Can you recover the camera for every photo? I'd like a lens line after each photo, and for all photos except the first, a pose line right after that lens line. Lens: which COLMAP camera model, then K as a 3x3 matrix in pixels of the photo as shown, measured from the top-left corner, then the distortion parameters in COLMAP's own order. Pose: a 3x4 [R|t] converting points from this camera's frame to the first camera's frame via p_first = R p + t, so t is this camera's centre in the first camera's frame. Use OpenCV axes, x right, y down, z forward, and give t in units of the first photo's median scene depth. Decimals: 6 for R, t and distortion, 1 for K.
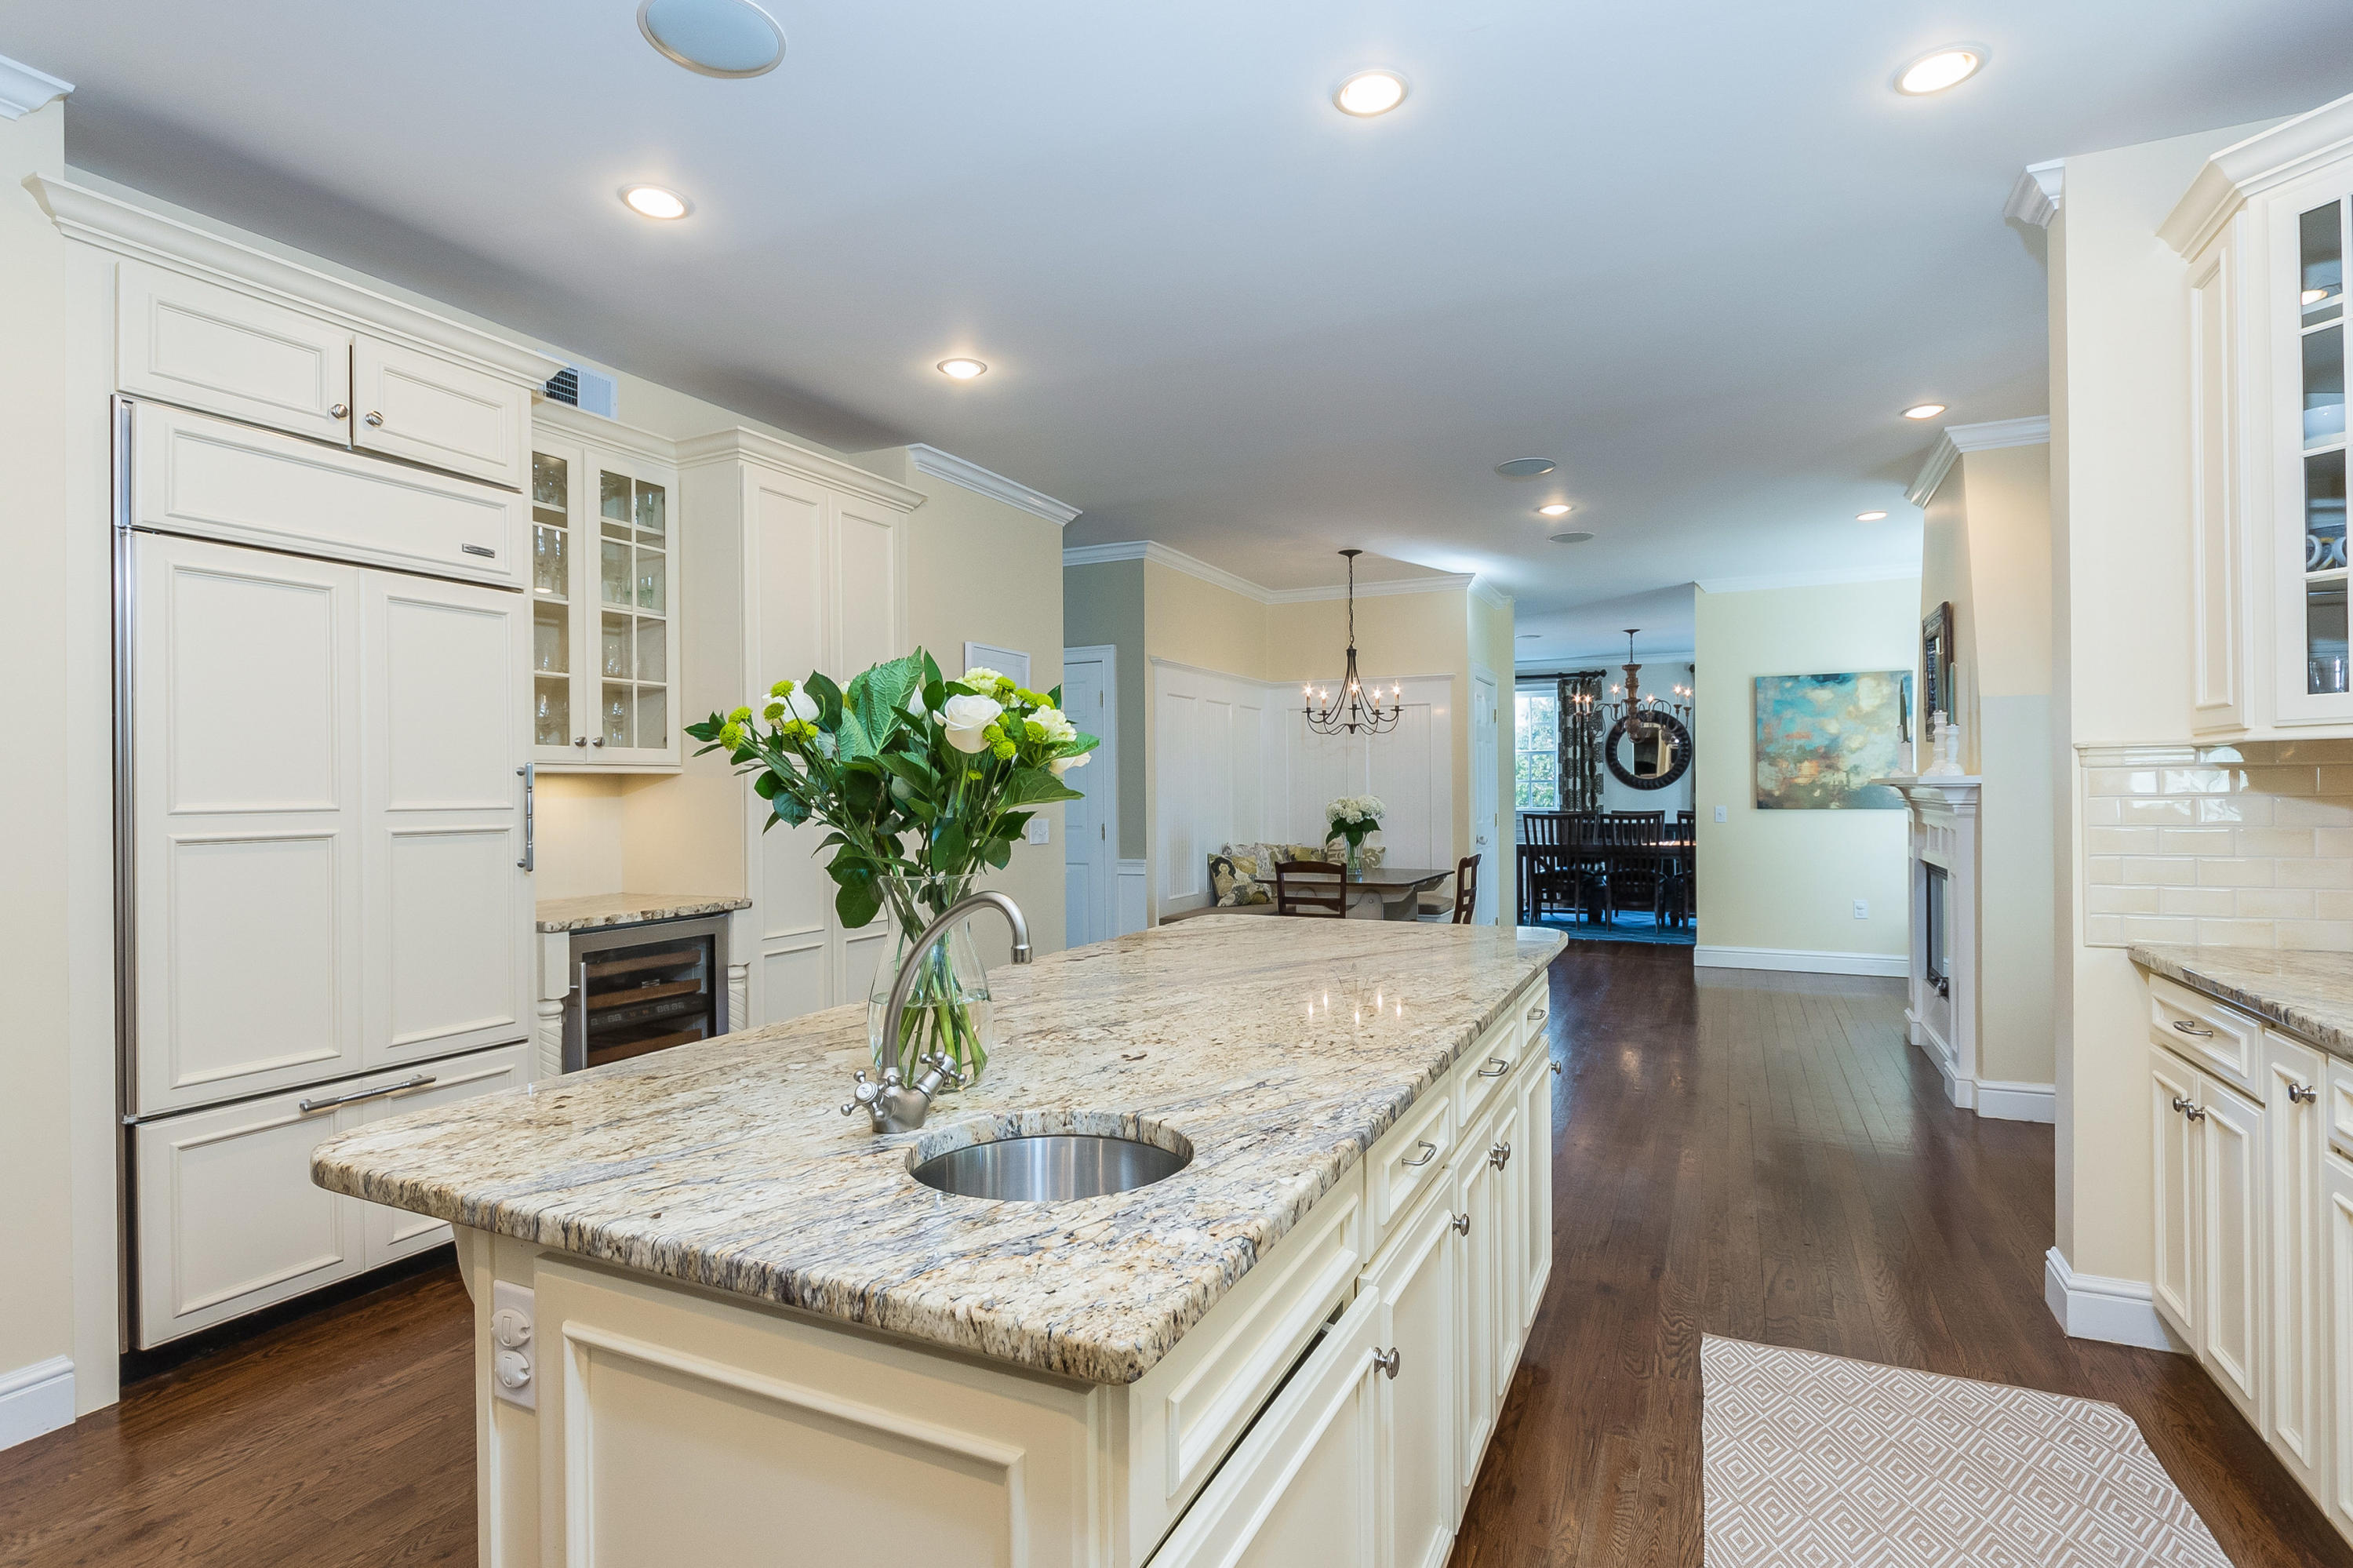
lens RADIAL K [[1160.0, 0, 1168.8], [0, 1160.0, 786.2], [0, 0, 1]] dist [0.007484, 0.001100]
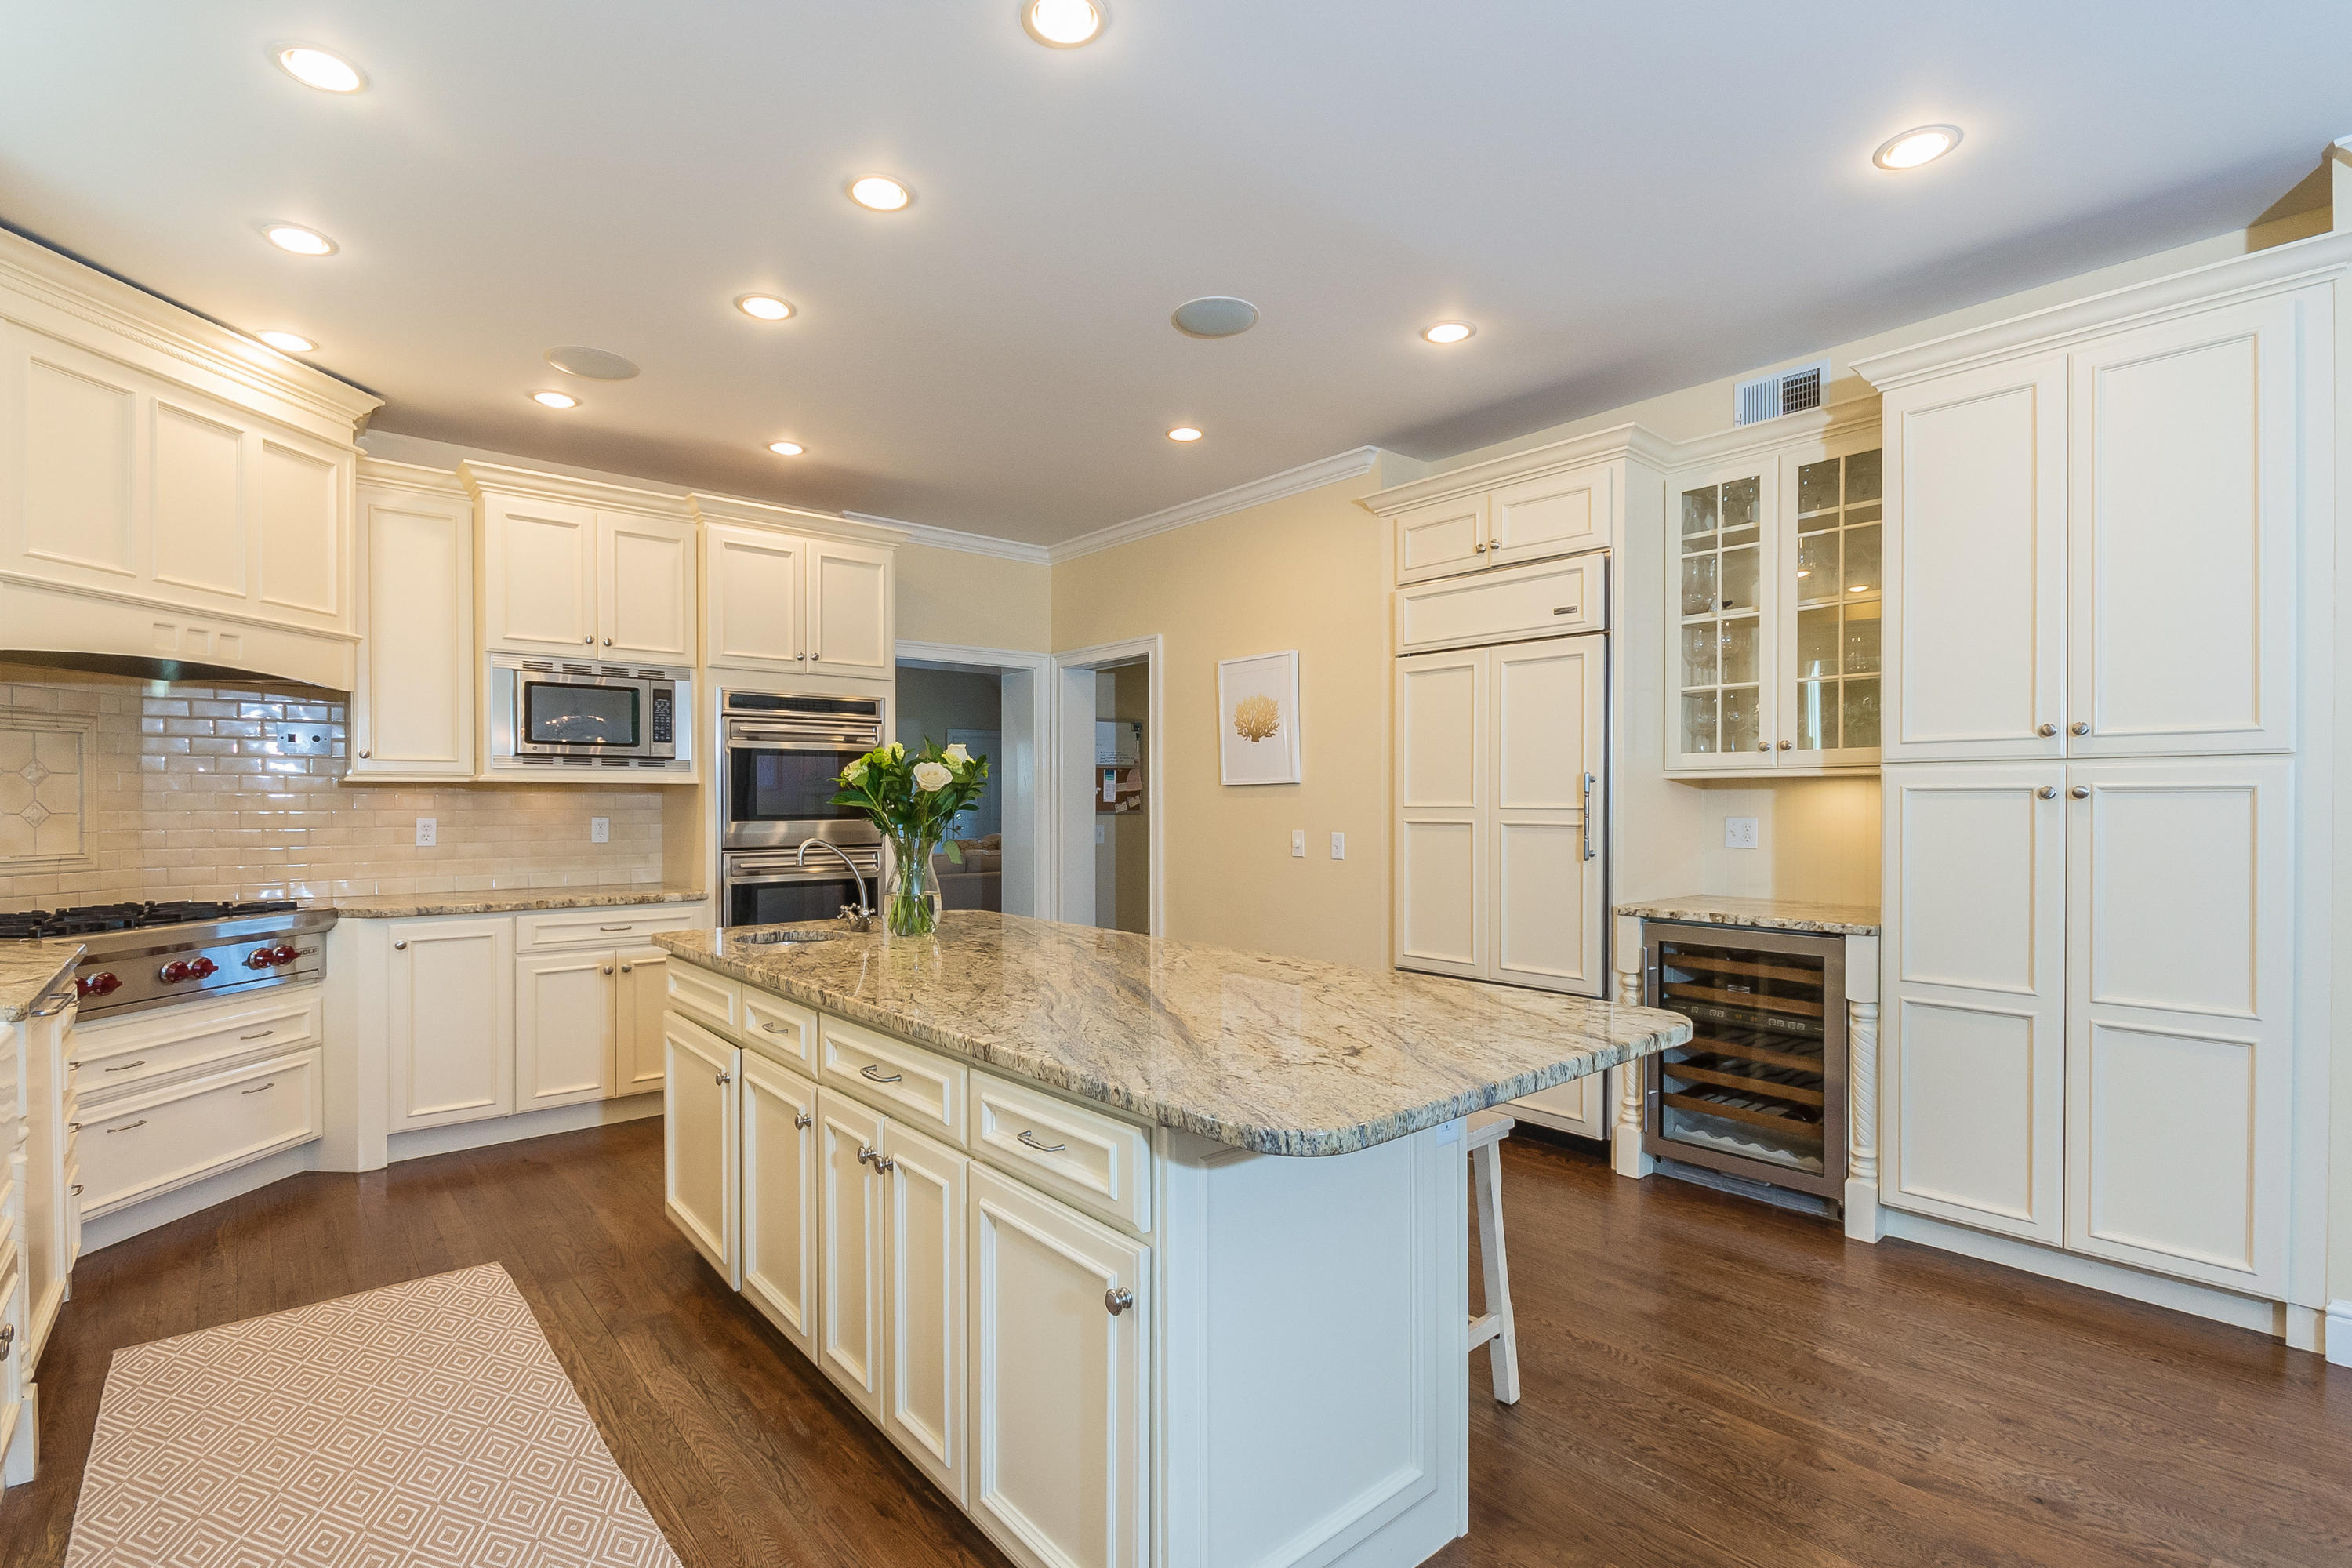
lens RADIAL K [[1112.9, 0, 1169.7], [0, 1112.9, 800.2], [0, 0, 1]] dist [0.022904, 0.000242]
pose [[-0.411996, 0.010104, -0.911130, 0.296821], [0.007510, 0.999942, 0.007693, -0.001292], [0.911155, -0.003673, -0.412048, 0.452433]]
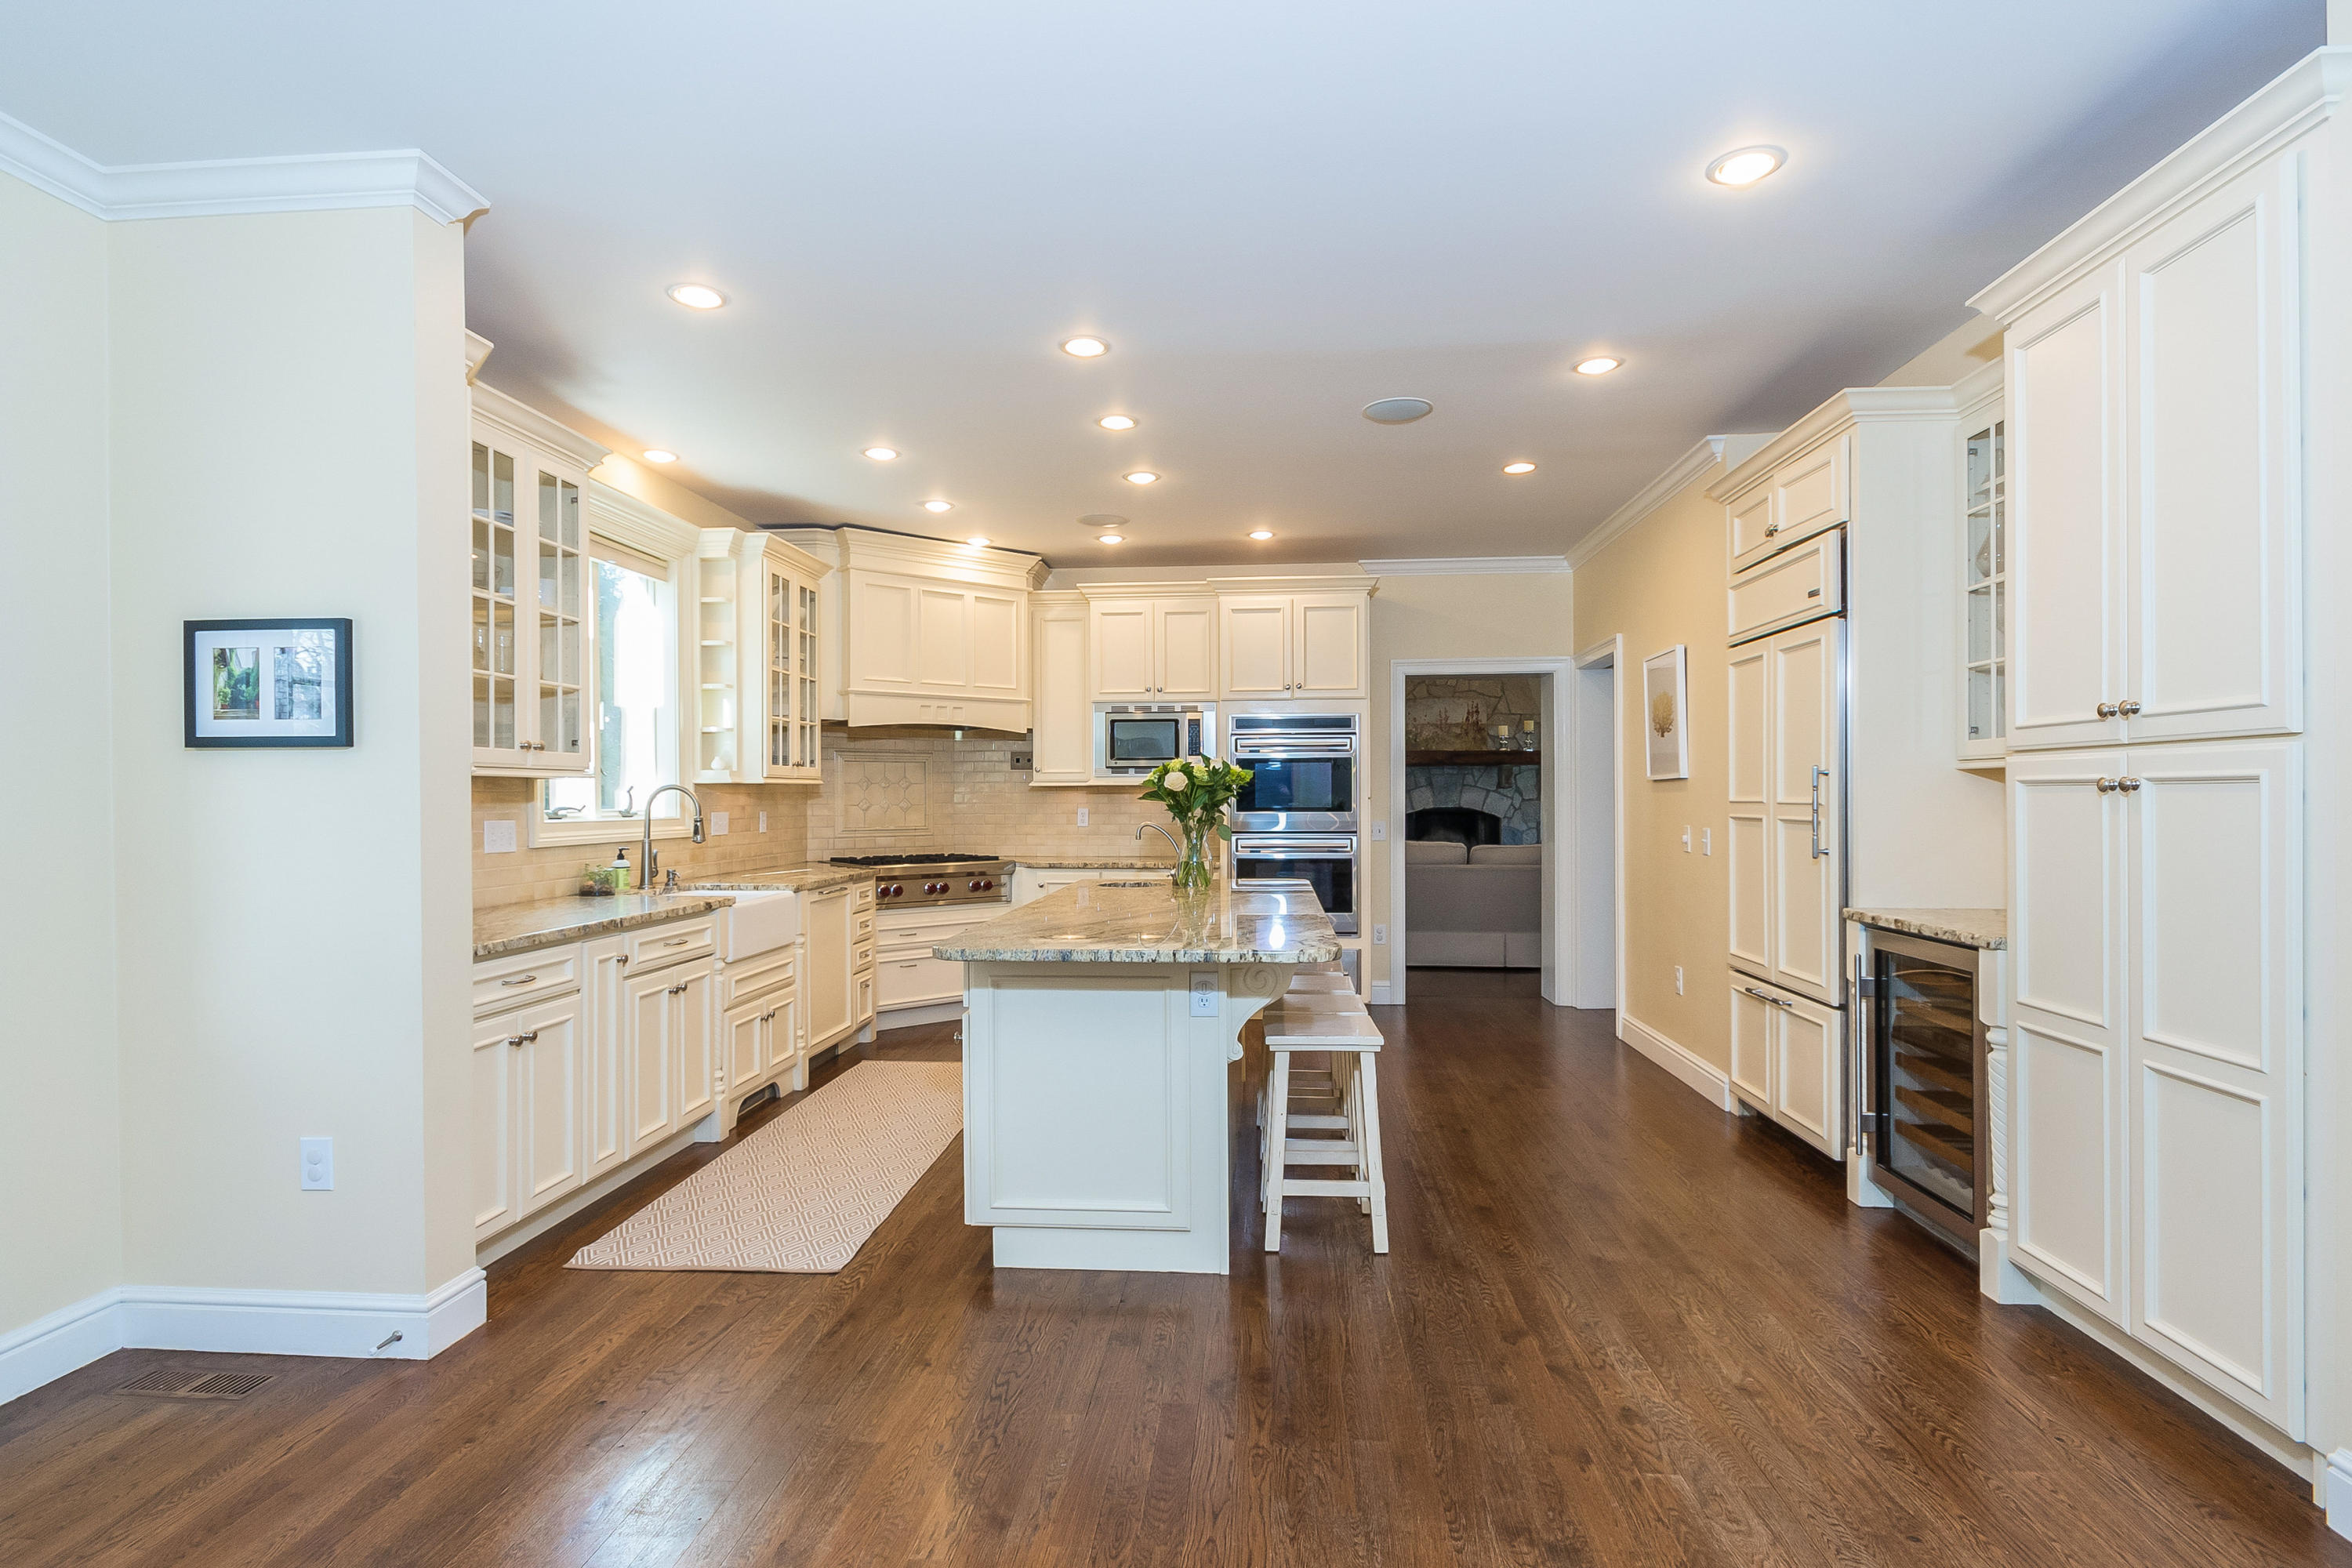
lens RADIAL K [[1159.5, 0, 1168.3], [0, 1159.5, 786.2], [0, 0, 1]] dist [0.007484, 0.001100]
pose [[-0.936679, 0.010443, -0.350032, 0.193141], [0.014478, 0.999855, -0.008910, 0.000761], [0.349889, -0.013414, -0.936695, 0.766697]]
